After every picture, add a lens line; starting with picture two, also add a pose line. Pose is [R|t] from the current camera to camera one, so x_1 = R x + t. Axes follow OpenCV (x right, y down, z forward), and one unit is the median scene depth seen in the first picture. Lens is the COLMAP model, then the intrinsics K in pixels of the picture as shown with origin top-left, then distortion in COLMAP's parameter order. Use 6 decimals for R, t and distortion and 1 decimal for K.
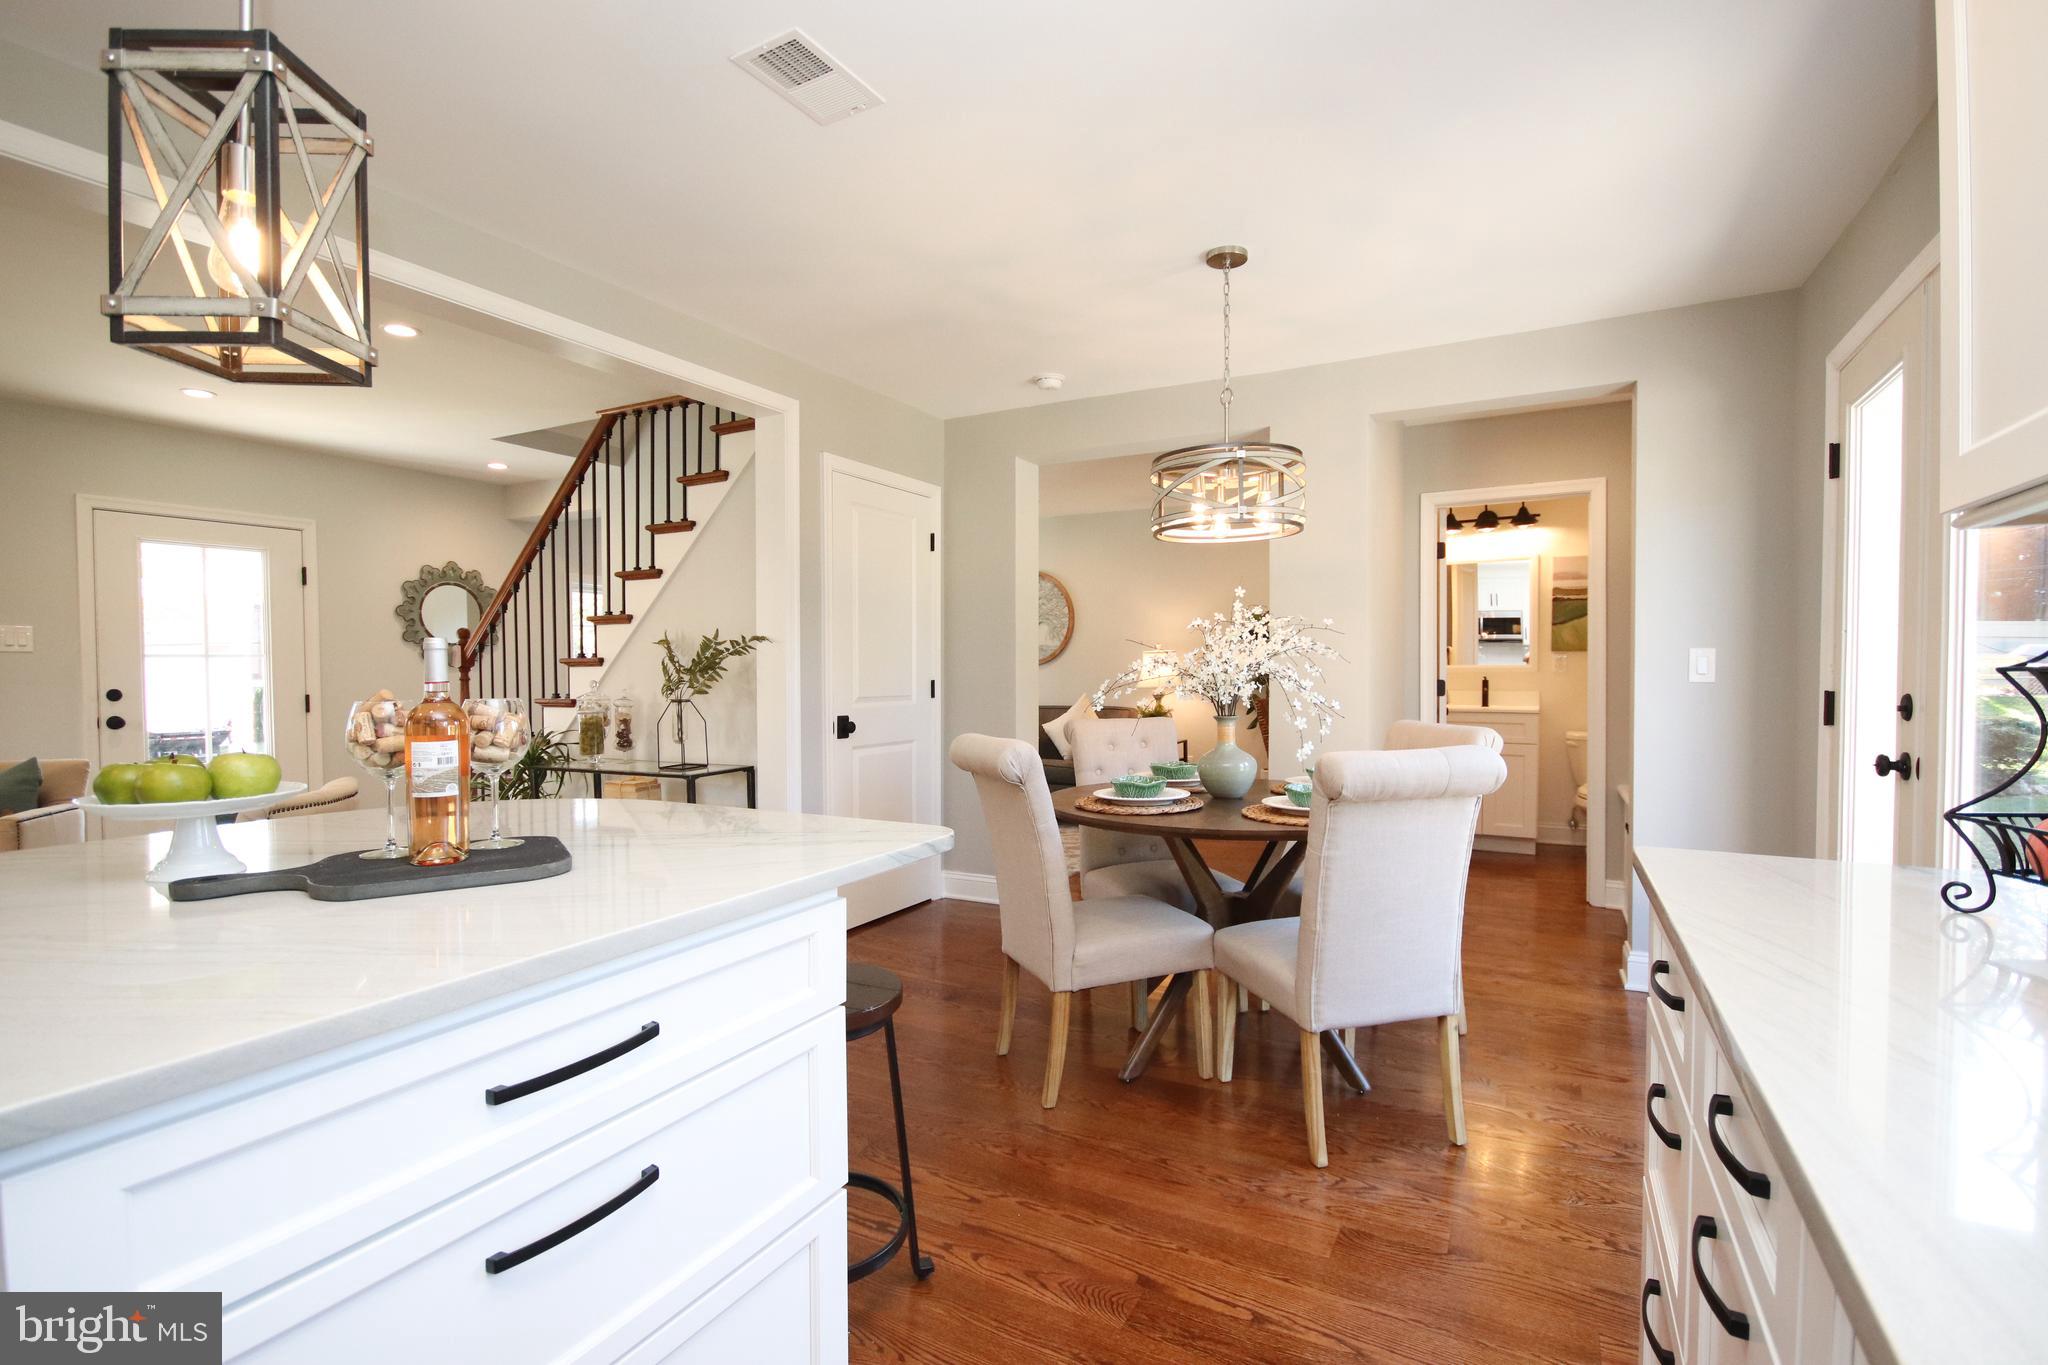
lens RADIAL K [[970.9, 0, 1025.8], [0, 970.9, 672.2], [0, 0, 1]] dist [-0.001582, -0.004354]
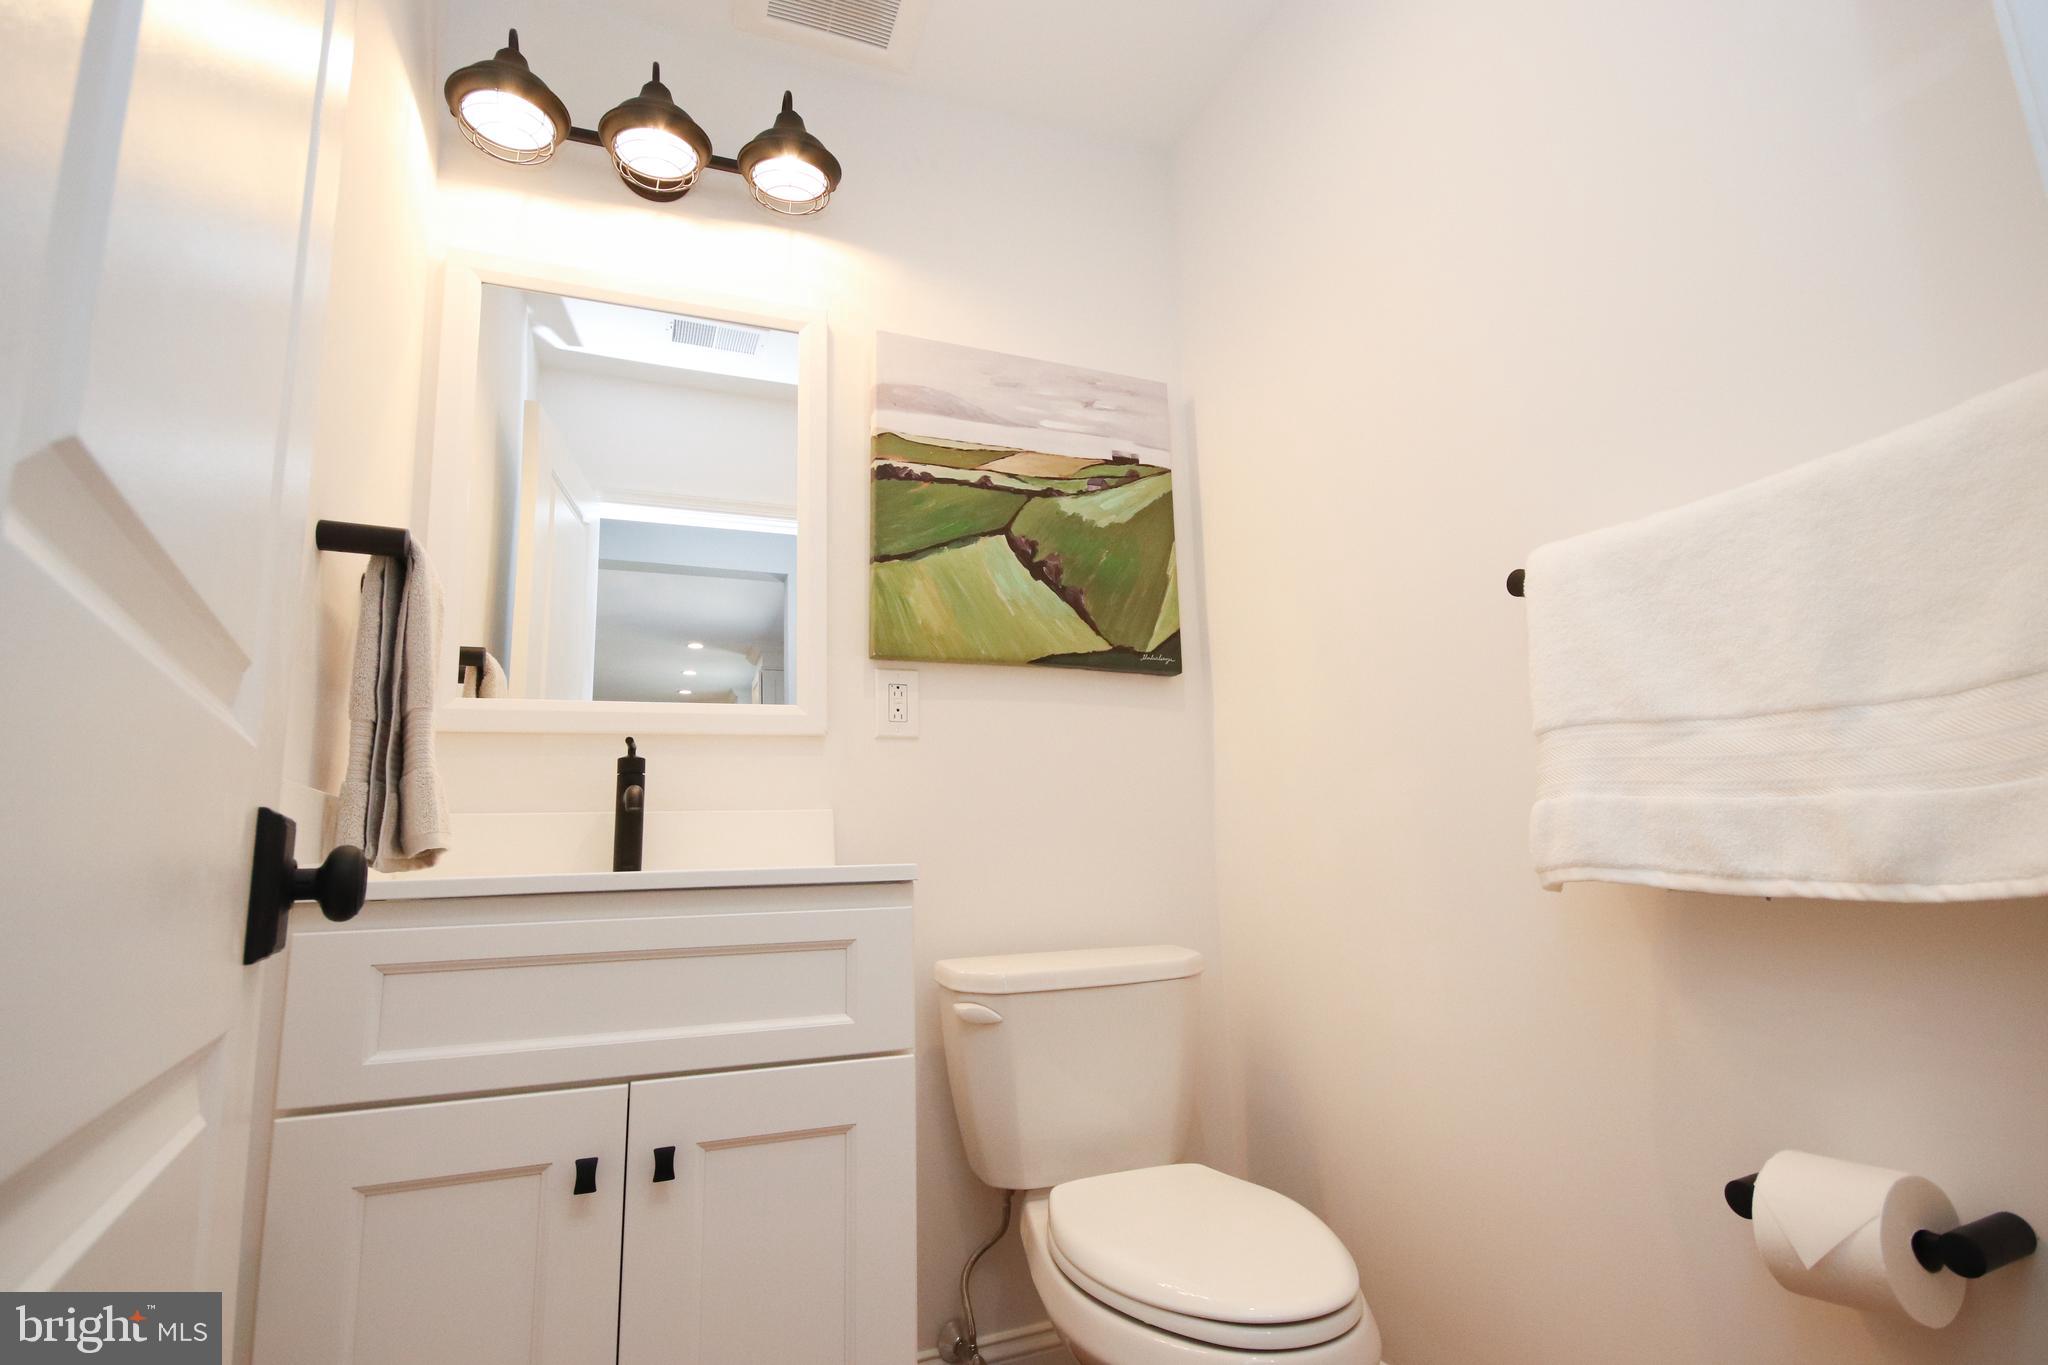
lens RADIAL K [[970.9, 0, 1029.6], [0, 970.9, 694.2], [0, 0, 1]] dist [-0.001582, -0.004354]
pose [[0.649774, 0.108365, 0.752363, 0.370756], [0.047168, 0.982130, -0.182195, 0.039987], [-0.758663, 0.153873, 0.633051, 0.801950]]
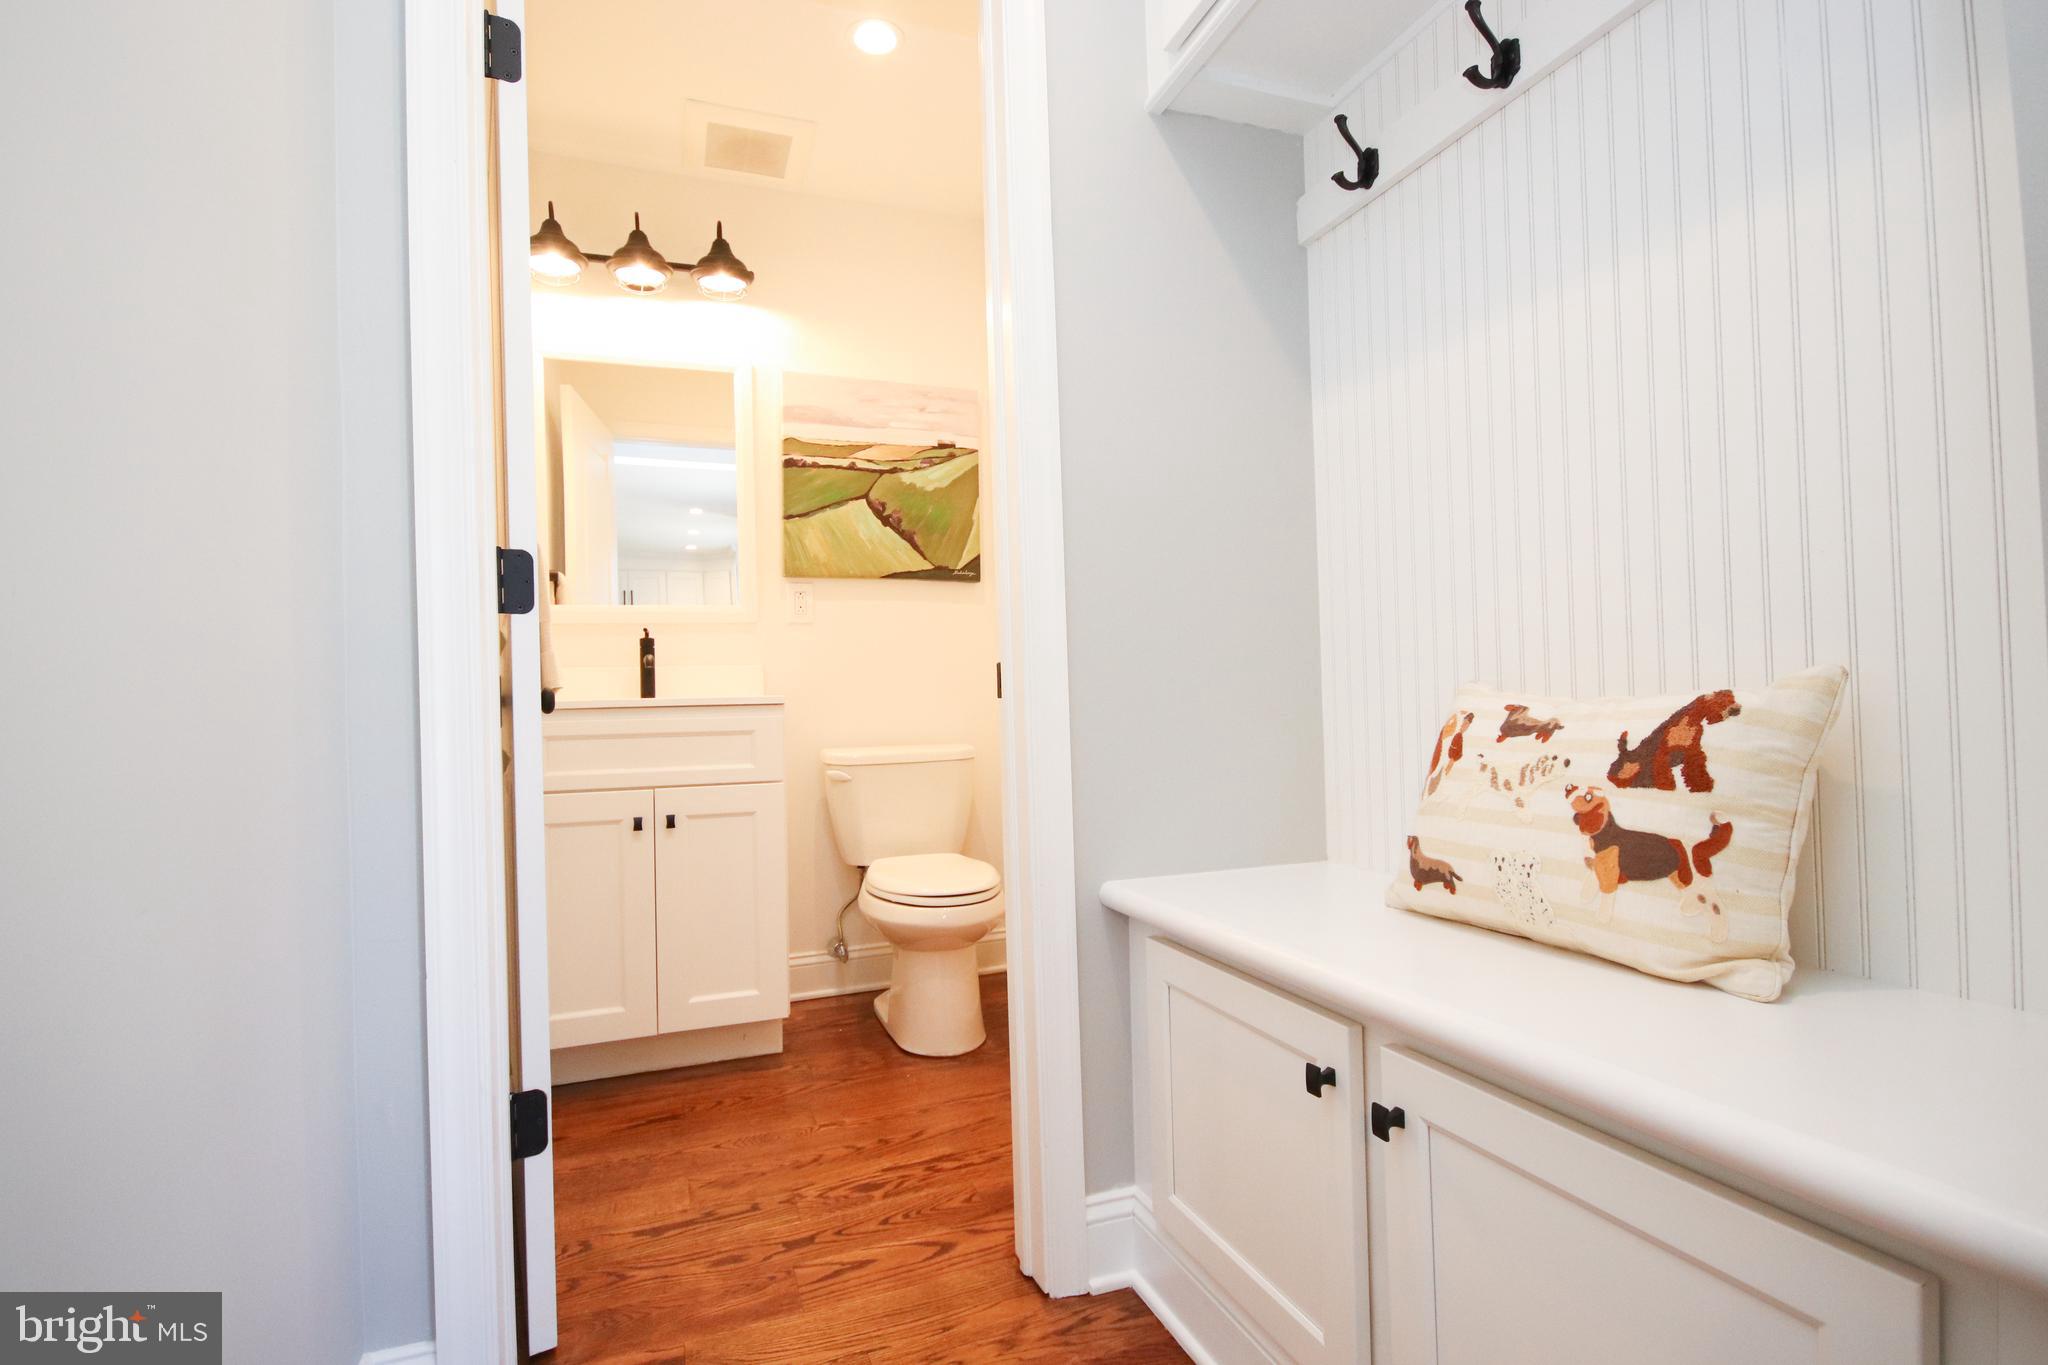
lens RADIAL K [[970.9, 0, 1025.4], [0, 970.9, 683.2], [0, 0, 1]] dist [-0.001582, -0.004354]
pose [[0.663010, -0.006140, 0.748585, 0.275426], [0.039455, 0.998863, -0.026752, 0.045970], [-0.747570, 0.047272, 0.662499, 0.616467]]
